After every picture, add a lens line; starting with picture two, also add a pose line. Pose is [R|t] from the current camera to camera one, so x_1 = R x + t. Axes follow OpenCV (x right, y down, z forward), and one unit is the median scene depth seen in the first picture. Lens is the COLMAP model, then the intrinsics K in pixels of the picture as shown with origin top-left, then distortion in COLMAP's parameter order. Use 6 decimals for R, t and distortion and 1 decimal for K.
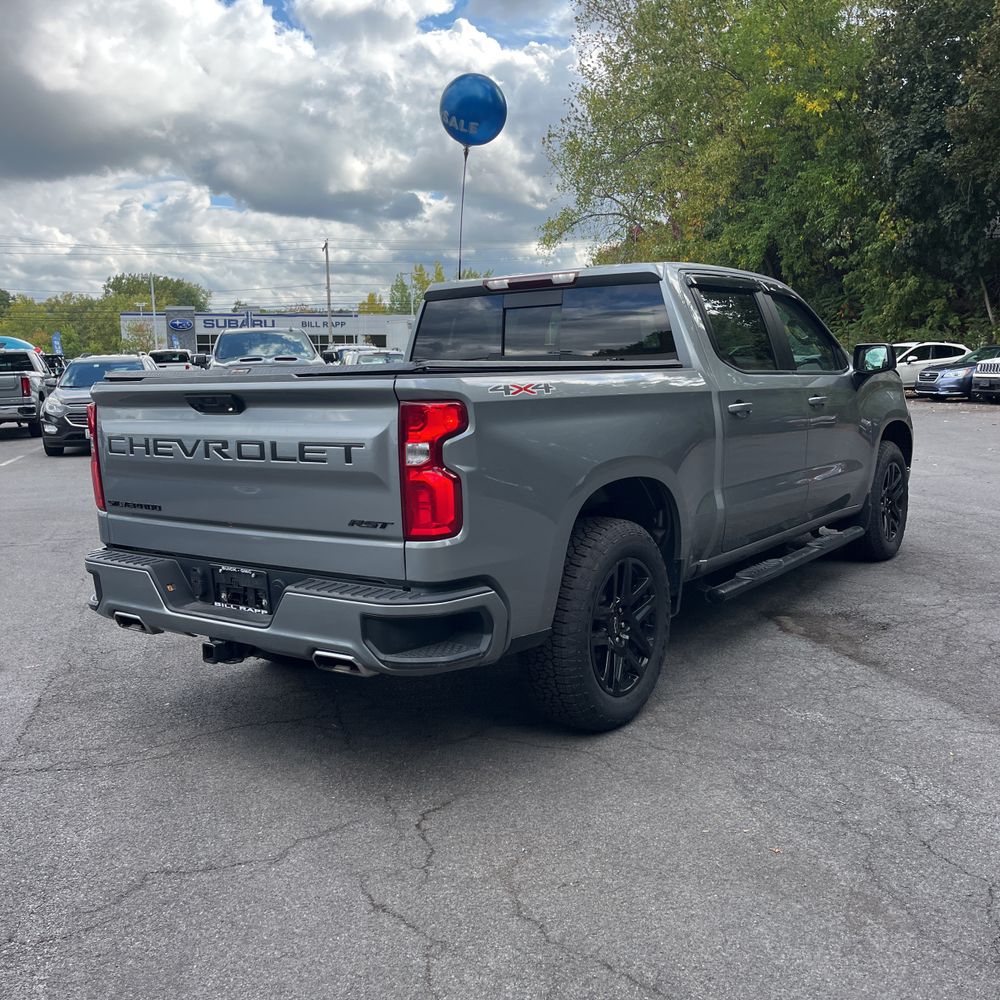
lens RADIAL K [[1014.6, 0, 503.0], [0, 1014.6, 502.7], [0, 0, 1]] dist [0.027566, 0.000000]
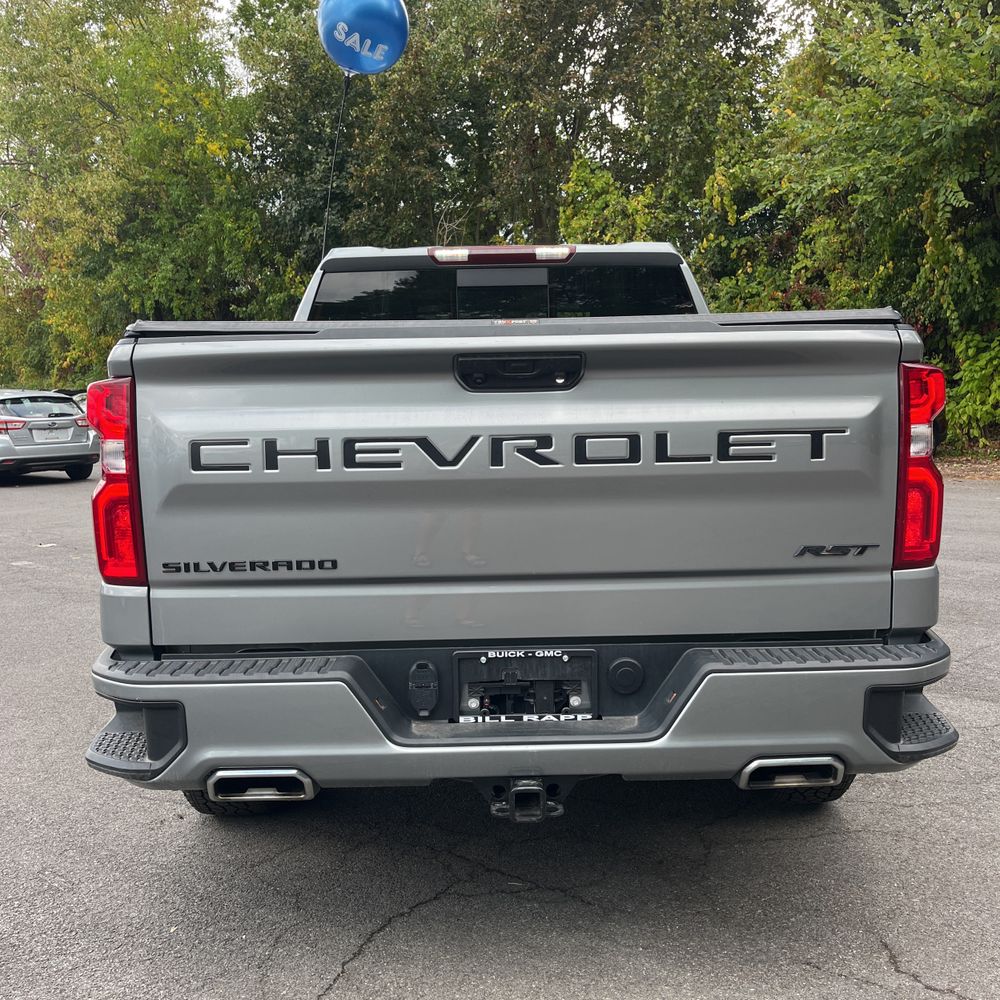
lens RADIAL K [[1014.6, 0, 499.3], [0, 1014.6, 494.9], [0, 0, 1]] dist [0.027566, 0.000000]
pose [[0.805711, -0.039080, 0.591018, -0.616759], [0.073995, 0.996645, -0.034972, -0.006980], [-0.587669, 0.071910, 0.805900, 0.520315]]
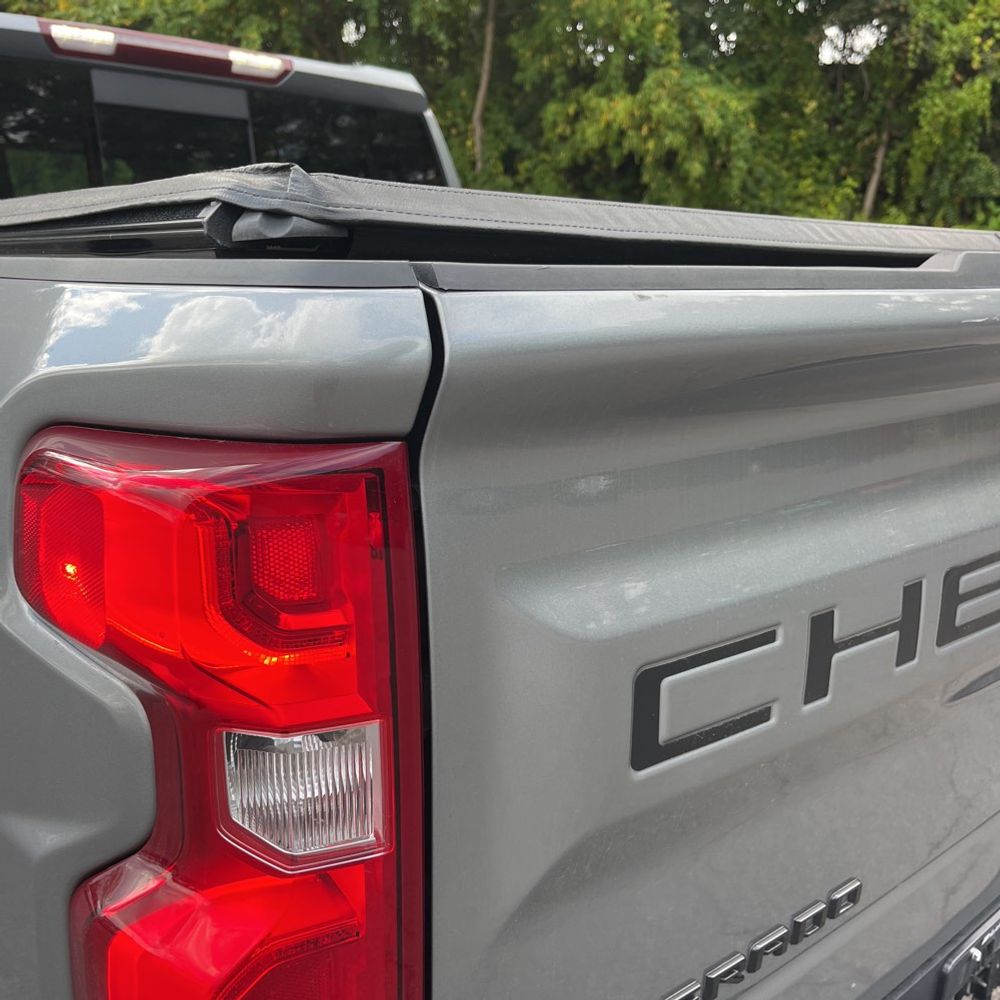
lens RADIAL K [[1028.7, 0, 504.8], [0, 1028.7, 508.7], [0, 0, 1]] dist [0.001537, 0.000000]
pose [[0.212817, -0.197069, 0.957012, -0.562543], [0.109741, 0.978073, 0.177002, -0.121867], [-0.970910, 0.067355, 0.229778, 1.061126]]
